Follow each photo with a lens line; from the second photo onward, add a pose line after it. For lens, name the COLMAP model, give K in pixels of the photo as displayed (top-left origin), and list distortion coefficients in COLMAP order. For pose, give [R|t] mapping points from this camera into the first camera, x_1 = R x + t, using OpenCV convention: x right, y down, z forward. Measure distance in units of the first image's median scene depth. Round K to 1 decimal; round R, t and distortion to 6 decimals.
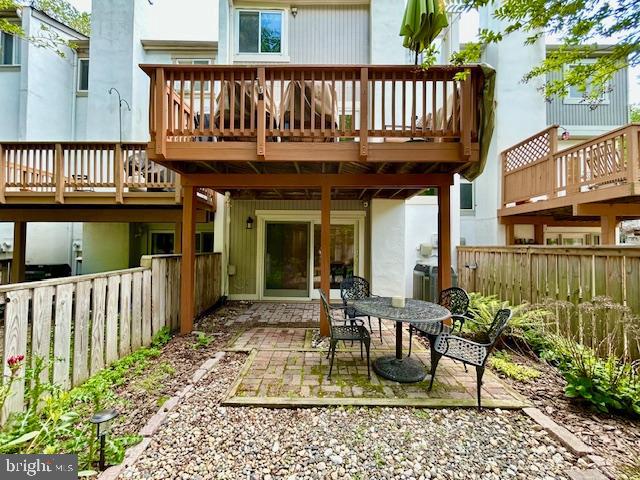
lens RADIAL K [[259.5, 0, 320.0], [0, 259.5, 240.5], [0, 0, 1]] dist [0.006468, -0.000692]
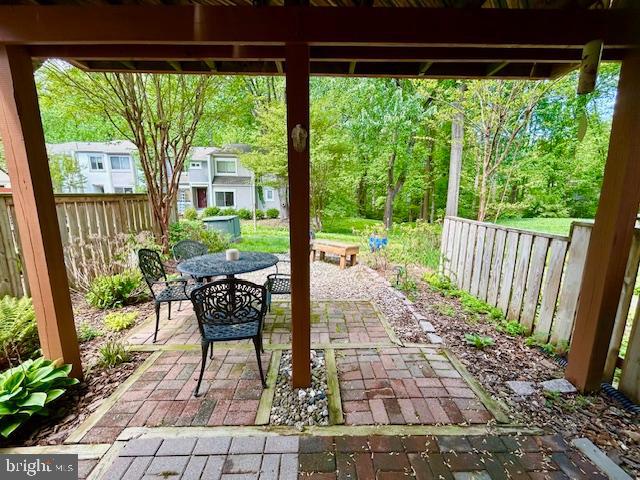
lens RADIAL K [[259.5, 0, 317.6], [0, 259.5, 240.8], [0, 0, 1]] dist [0.006468, -0.000692]
pose [[-0.999634, -0.013190, -0.023616, 0.001903], [-0.016854, 0.986582, 0.162391, 0.014892], [0.021157, 0.162730, -0.986444, 1.717699]]
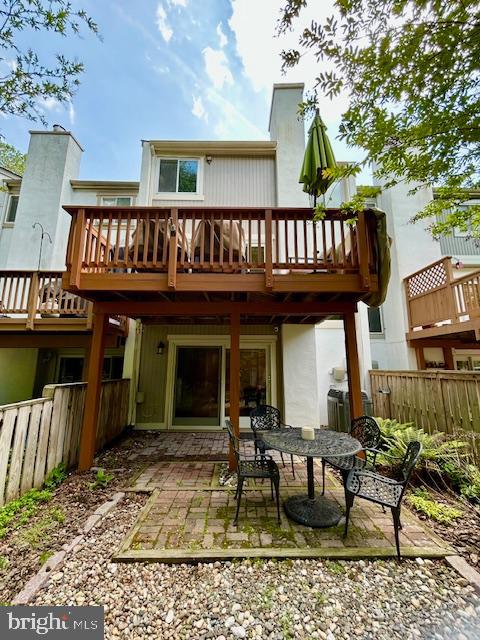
lens RADIAL K [[259.5, 0, 241.7], [0, 259.5, 320.0], [0, 0, 1]] dist [0.006468, -0.000692]
pose [[0.999750, -0.002171, 0.022234, 0.030484], [0.005640, 0.987554, -0.157179, -0.026273], [-0.021616, 0.157265, 0.987320, -0.013365]]
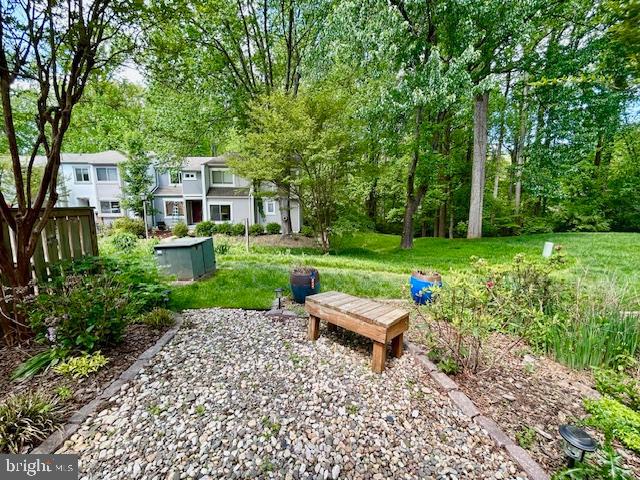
lens RADIAL K [[259.5, 0, 316.7], [0, 259.5, 236.5], [0, 0, 1]] dist [0.006468, -0.000692]
pose [[-0.999929, -0.010862, 0.004849, -0.018284], [-0.010318, 0.994848, 0.100849, -0.000270], [-0.005919, 0.100792, -0.994890, 0.881661]]
